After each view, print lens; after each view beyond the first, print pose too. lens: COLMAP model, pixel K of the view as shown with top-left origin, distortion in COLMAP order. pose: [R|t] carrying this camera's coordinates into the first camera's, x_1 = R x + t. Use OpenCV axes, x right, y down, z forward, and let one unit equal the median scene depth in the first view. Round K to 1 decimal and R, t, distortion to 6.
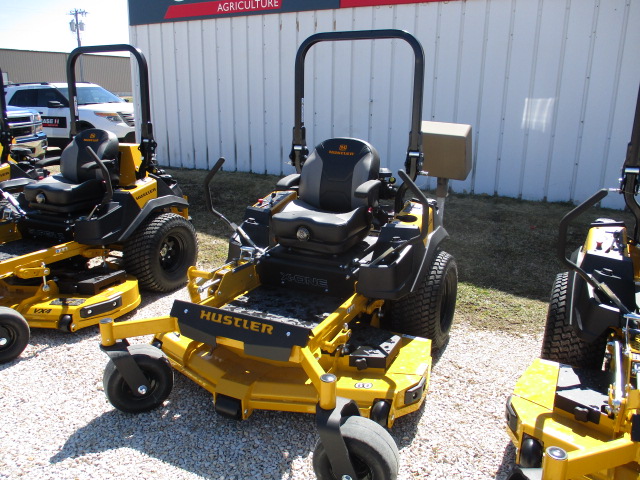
lens RADIAL K [[541.5, 0, 314.0], [0, 541.5, 240.5], [0, 0, 1]] dist [-0.021994, 0.002191]
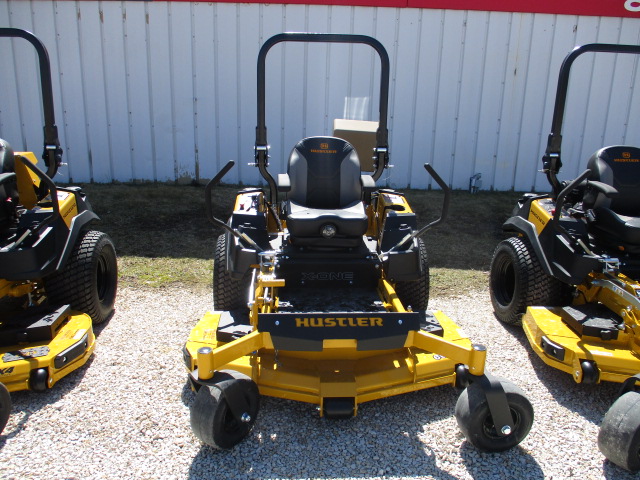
lens RADIAL K [[548.7, 0, 314.6], [0, 548.7, 237.6], [0, 0, 1]] dist [-0.018248, -0.013492]
pose [[0.864895, -0.117946, 0.487900, -0.575755], [0.119444, 0.992441, 0.028177, -0.033903], [-0.487535, 0.033907, 0.872445, 0.114845]]
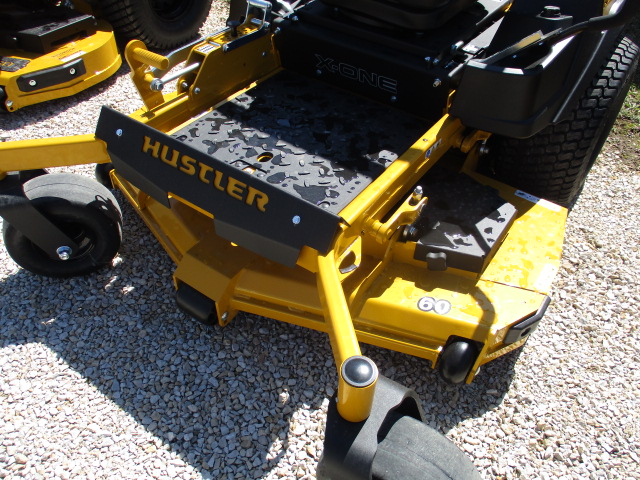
lens RADIAL K [[541.5, 0, 314.0], [0, 541.5, 240.5], [0, 0, 1]] dist [-0.021994, 0.002191]
pose [[0.988136, 0.121971, -0.093327, 0.012839], [-0.065360, 0.883875, 0.463133, -0.030515], [0.138978, -0.451539, 0.881361, 0.466508]]
